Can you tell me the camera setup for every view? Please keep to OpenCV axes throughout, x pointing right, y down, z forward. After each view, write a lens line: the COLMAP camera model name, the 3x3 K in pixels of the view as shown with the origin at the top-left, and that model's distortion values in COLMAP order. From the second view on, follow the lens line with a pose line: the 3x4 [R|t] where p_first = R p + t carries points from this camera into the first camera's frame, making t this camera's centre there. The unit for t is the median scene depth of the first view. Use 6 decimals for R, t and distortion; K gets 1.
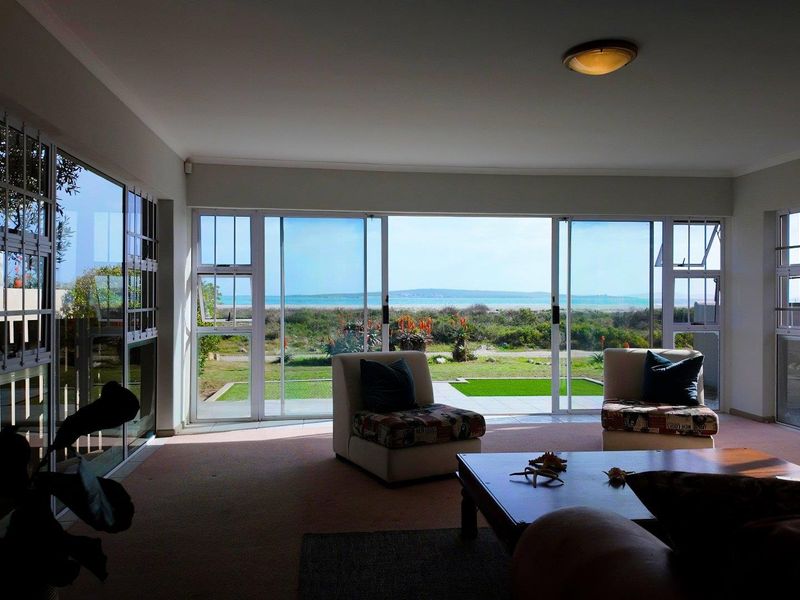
lens RADIAL K [[618.4, 0, 400.0], [0, 618.4, 300.0], [0, 0, 1]] dist [0.109011, -0.165616]
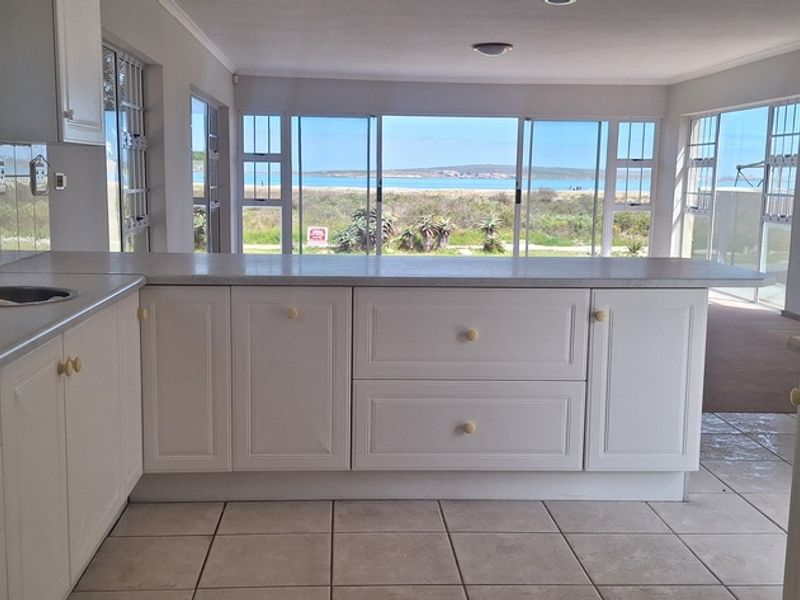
lens RADIAL K [[879.1, 0, 399.1], [0, 879.1, 316.1], [0, 0, 1]] dist [0.043890, -0.003297]
pose [[0.998472, 0.022927, -0.050281, 0.094581], [-0.015293, 0.988979, 0.147265, 0.004341], [0.053103, -0.146271, 0.987818, -0.750857]]
